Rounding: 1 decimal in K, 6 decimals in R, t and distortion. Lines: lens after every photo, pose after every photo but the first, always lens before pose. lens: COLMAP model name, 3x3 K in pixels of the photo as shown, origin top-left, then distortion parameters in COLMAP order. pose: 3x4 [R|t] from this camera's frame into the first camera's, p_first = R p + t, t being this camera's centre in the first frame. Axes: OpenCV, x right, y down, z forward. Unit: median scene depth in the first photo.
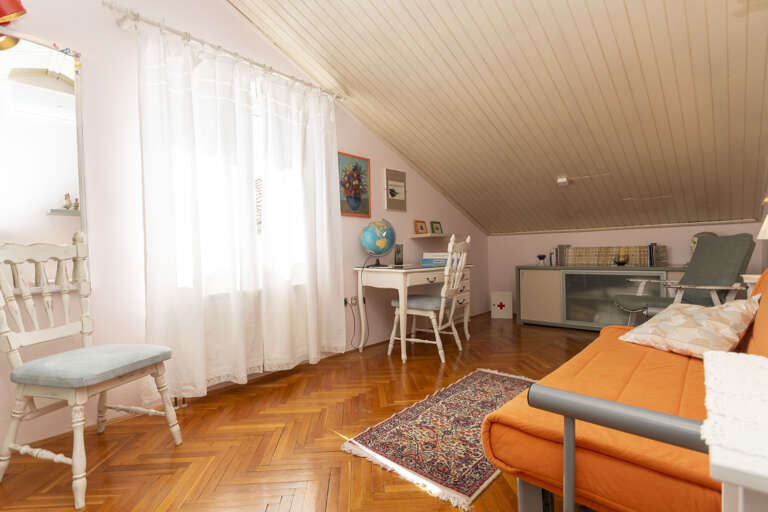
lens RADIAL K [[377.2, 0, 384.0], [0, 377.2, 256.0], [0, 0, 1]] dist [0.000663, 0.000031]
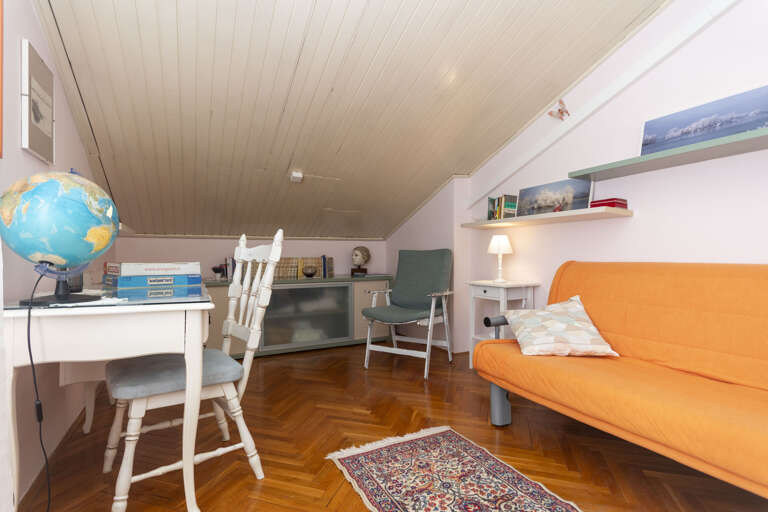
lens RADIAL K [[377.2, 0, 384.0], [0, 377.2, 256.0], [0, 0, 1]] dist [0.000663, 0.000031]
pose [[0.364706, 0.022275, 0.930856, -0.214709], [0.007036, 0.999619, -0.026678, -0.002424], [-0.931096, 0.016279, 0.364411, 0.532270]]
